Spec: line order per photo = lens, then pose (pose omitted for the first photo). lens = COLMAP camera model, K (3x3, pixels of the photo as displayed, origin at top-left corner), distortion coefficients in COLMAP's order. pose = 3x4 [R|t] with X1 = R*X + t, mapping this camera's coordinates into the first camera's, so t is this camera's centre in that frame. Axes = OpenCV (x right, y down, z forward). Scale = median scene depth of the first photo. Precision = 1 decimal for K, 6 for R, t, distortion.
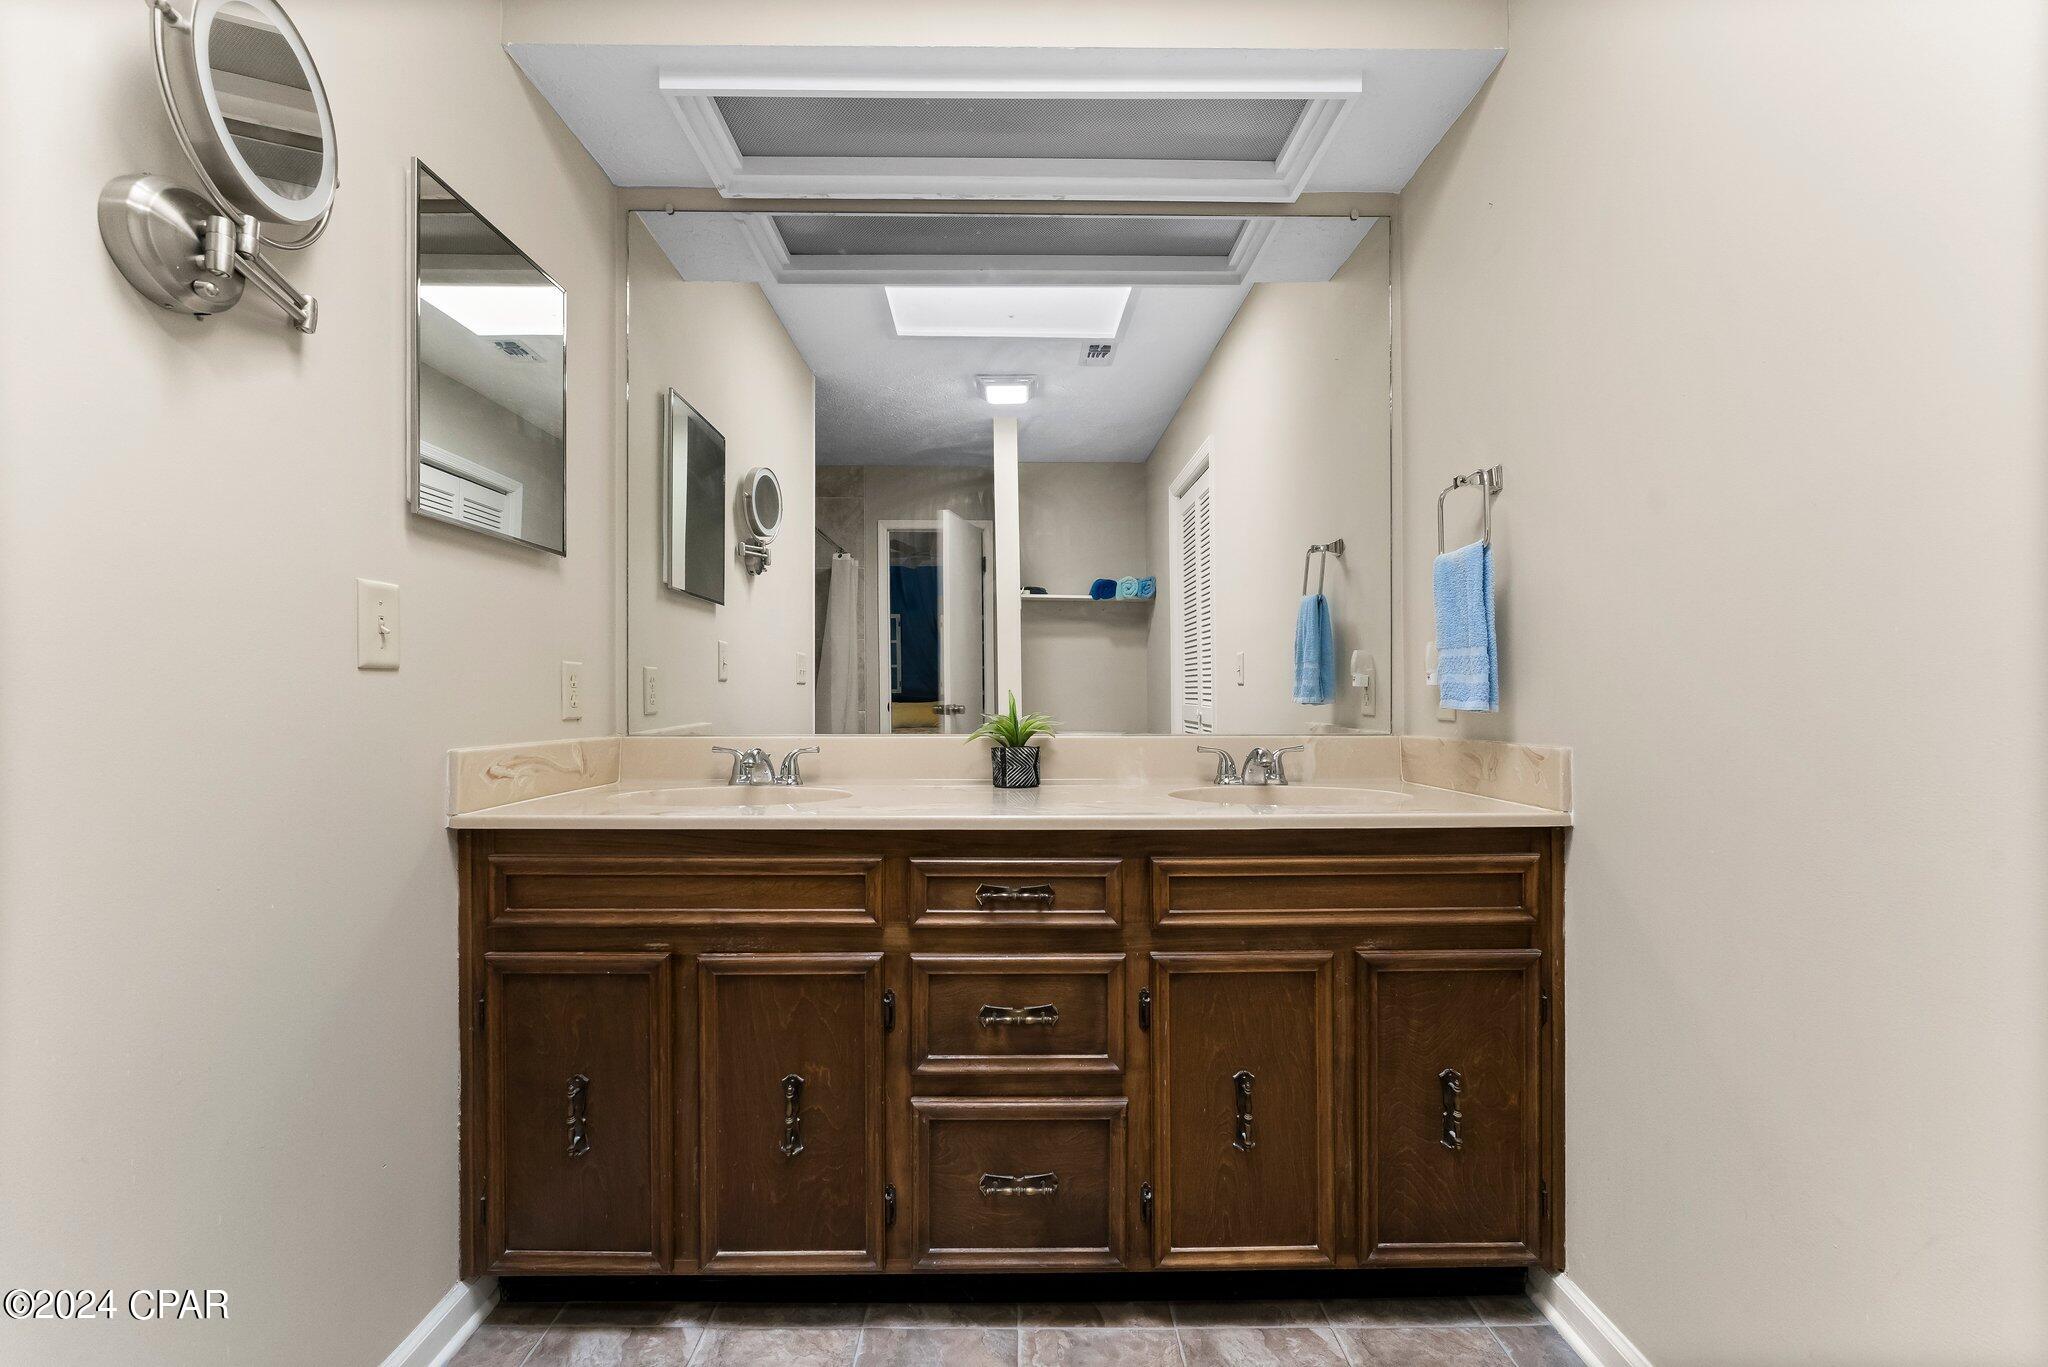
lens RADIAL K [[871.4, 0, 1018.2], [0, 871.4, 689.0], [0, 0, 1]] dist [-0.004313, 0.001215]
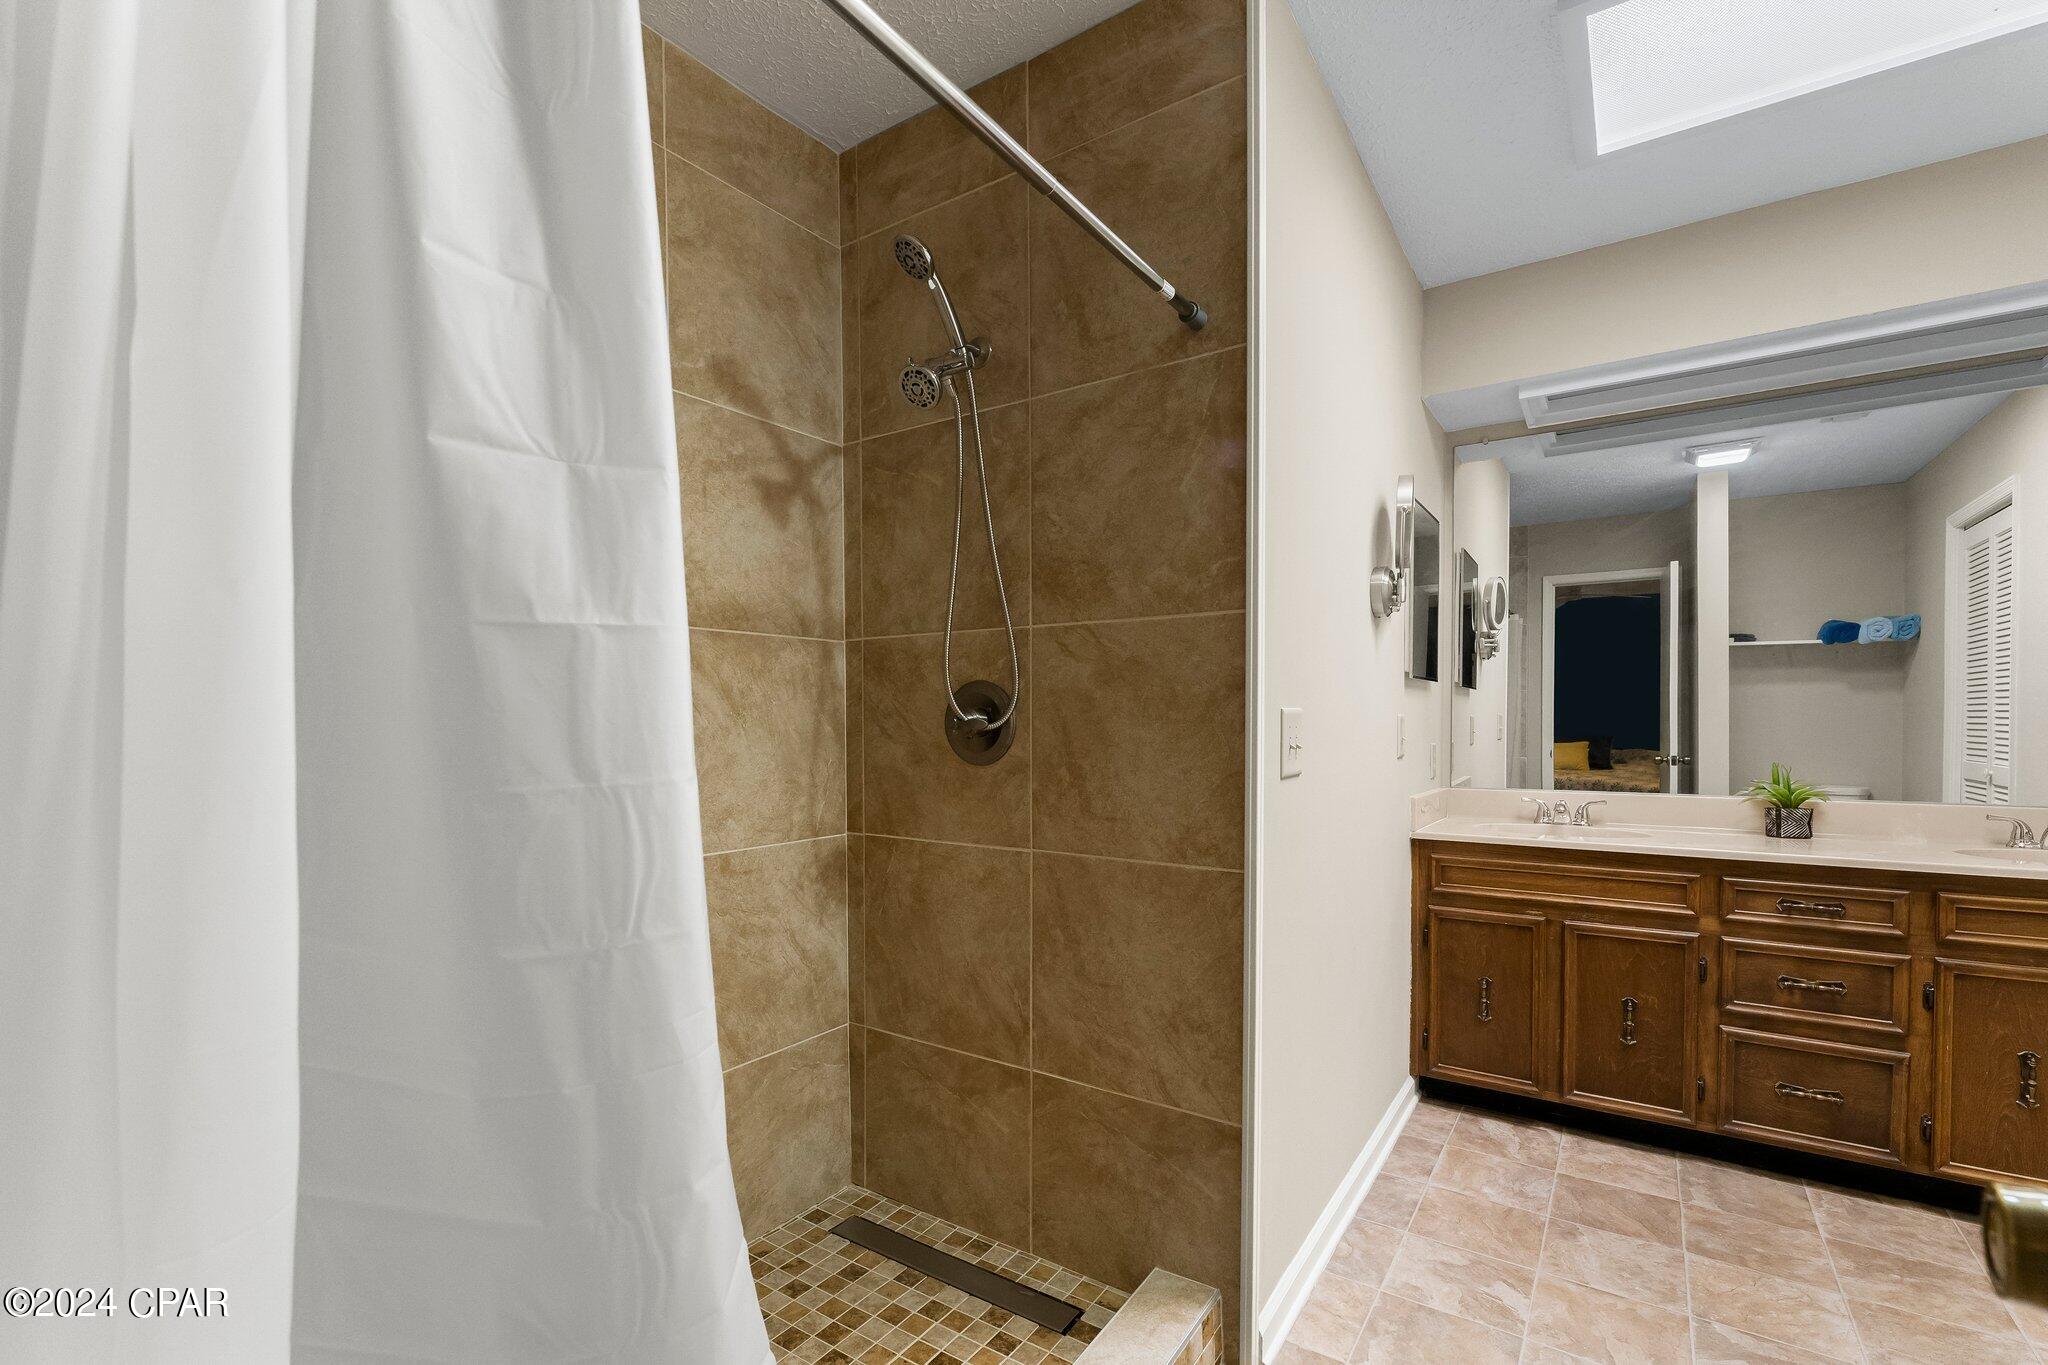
lens RADIAL K [[871.4, 0, 1007.8], [0, 871.4, 755.6], [0, 0, 1]] dist [-0.004313, 0.001215]
pose [[0.801789, 0.014449, -0.597432, -0.224846], [0.008731, 0.999318, 0.035887, -0.097229], [0.597543, -0.033990, 0.801116, -1.056087]]
